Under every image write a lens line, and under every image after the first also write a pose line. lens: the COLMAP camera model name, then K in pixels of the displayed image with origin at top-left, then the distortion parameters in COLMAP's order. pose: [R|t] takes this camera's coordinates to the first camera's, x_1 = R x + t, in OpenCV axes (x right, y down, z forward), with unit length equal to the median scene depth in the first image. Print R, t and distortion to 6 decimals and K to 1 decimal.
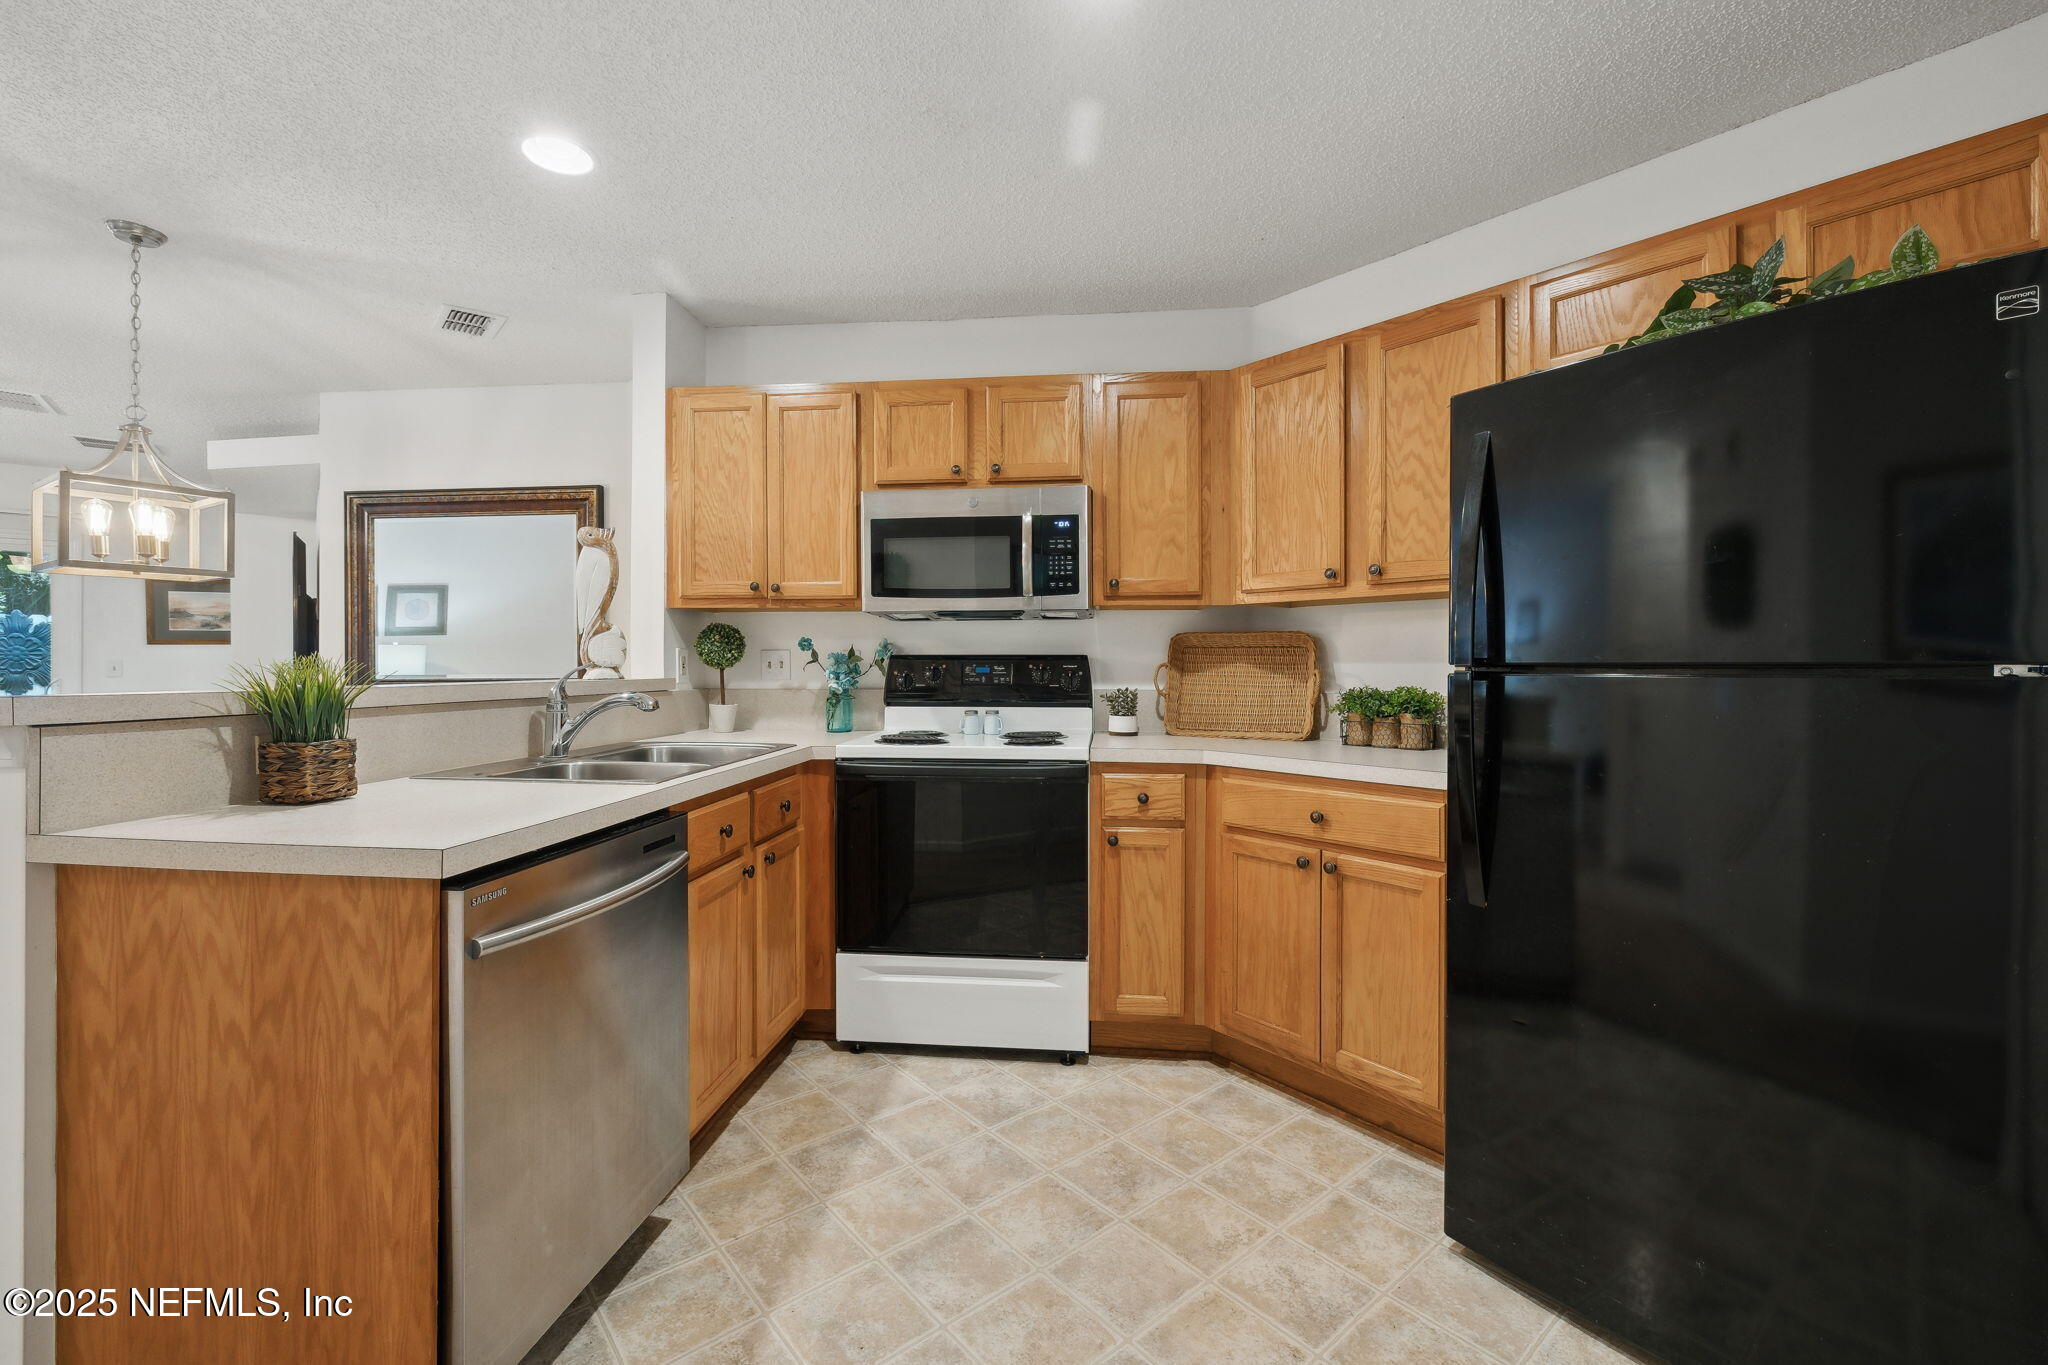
lens RADIAL K [[871.0, 0, 1029.1], [0, 871.0, 680.5], [0, 0, 1]] dist [-0.001953, 0.000451]
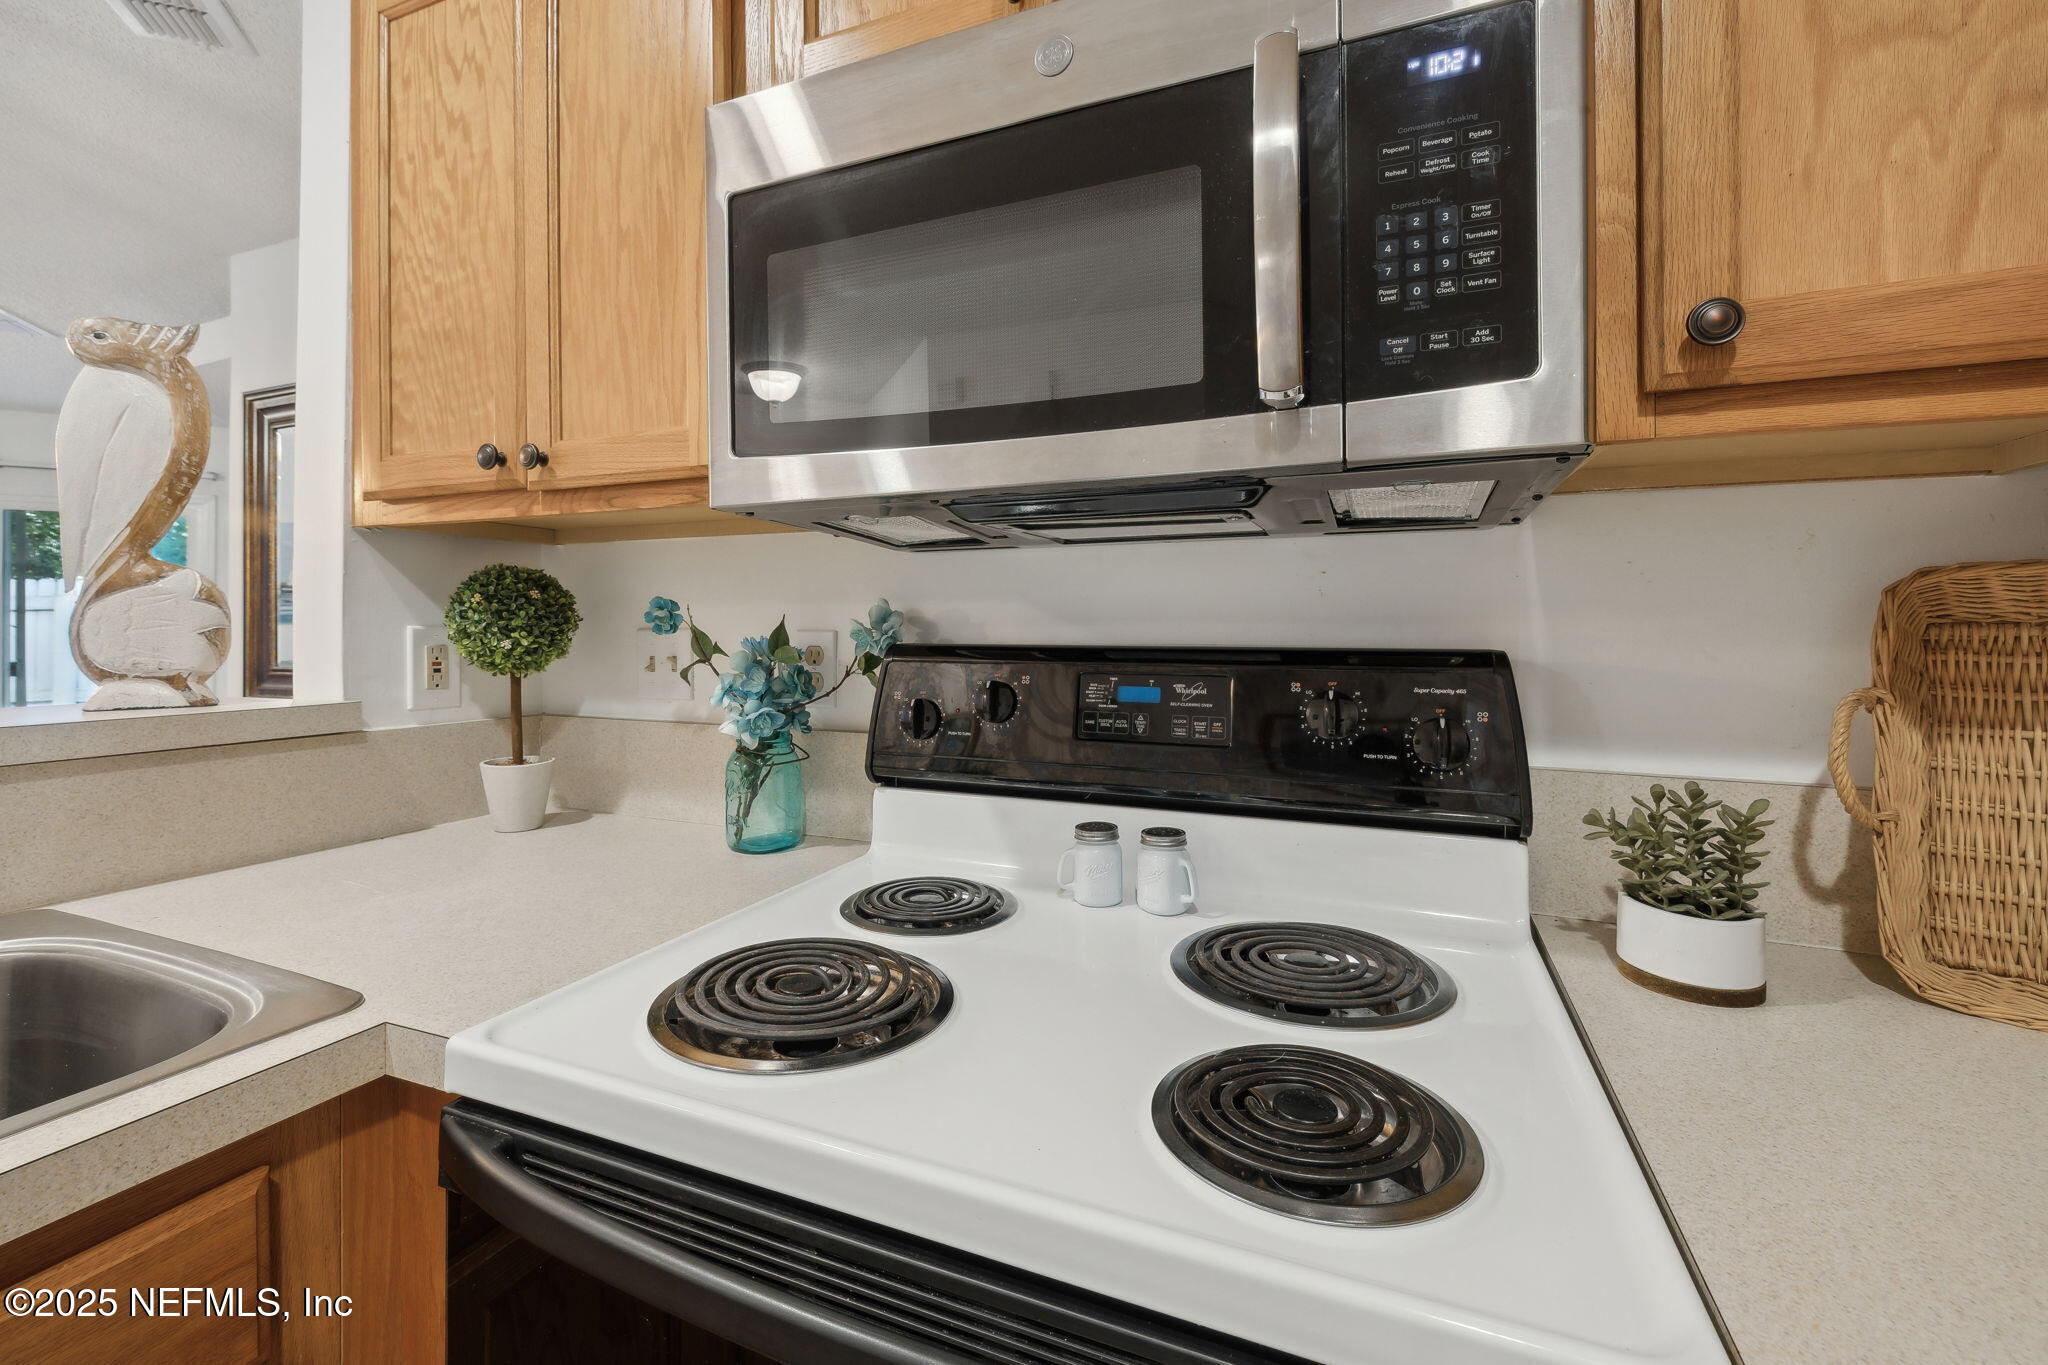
lens RADIAL K [[910.0, 0, 1017.1], [0, 910.0, 626.7], [0, 0, 1]] dist [-0.015864, -0.000017]
pose [[0.955962, 0.000283, -0.293490, 0.002113], [-0.006066, 0.999805, -0.018793, -0.031594], [0.293428, 0.019745, 0.955777, 0.700169]]
